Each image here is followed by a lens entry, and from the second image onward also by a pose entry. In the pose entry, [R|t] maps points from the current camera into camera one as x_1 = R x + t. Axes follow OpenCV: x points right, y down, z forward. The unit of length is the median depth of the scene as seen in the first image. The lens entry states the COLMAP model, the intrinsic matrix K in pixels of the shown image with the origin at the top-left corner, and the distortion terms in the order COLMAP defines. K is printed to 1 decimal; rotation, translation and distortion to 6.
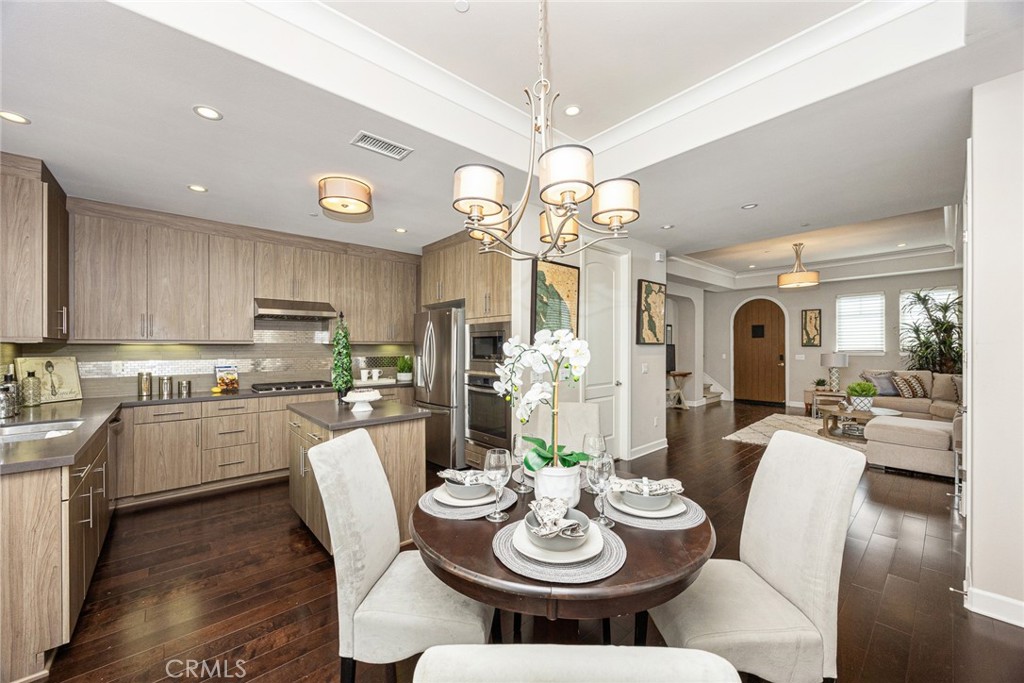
lens RADIAL K [[389.7, 0, 512.9], [0, 389.7, 346.4], [0, 0, 1]] dist [-0.000986, 0.000010]
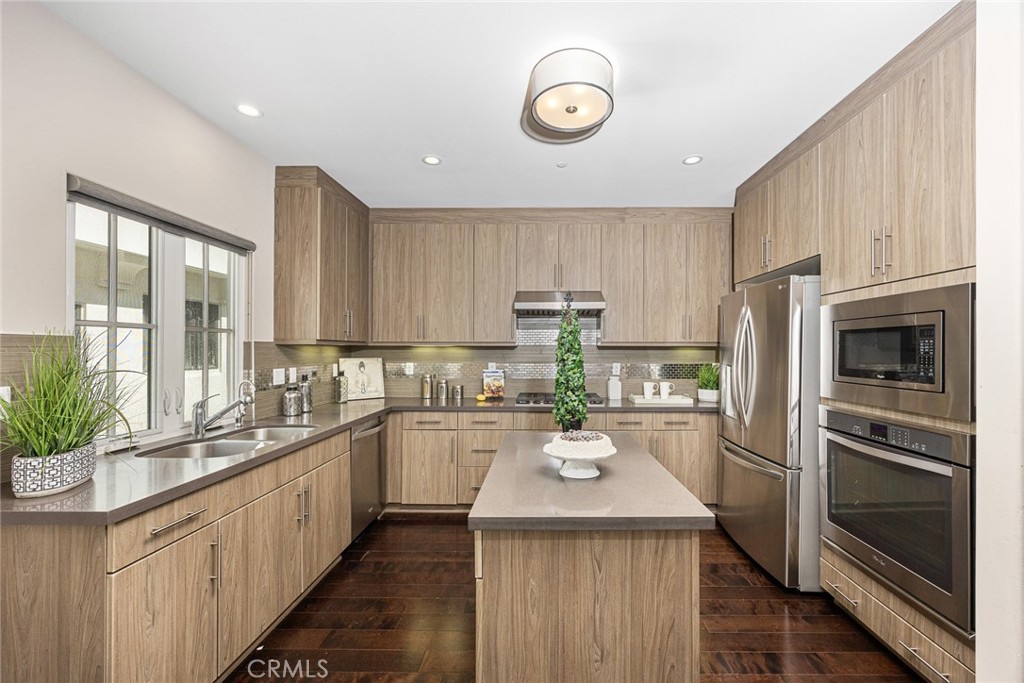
lens RADIAL K [[413.6, 0, 529.3], [0, 413.6, 346.7], [0, 0, 1]] dist [-0.010713, 0.000011]
pose [[0.740833, -0.000111, -0.671689, -0.046904], [-0.003049, 0.999989, -0.003528, -0.001764], [0.671682, 0.004662, 0.740825, 0.376207]]
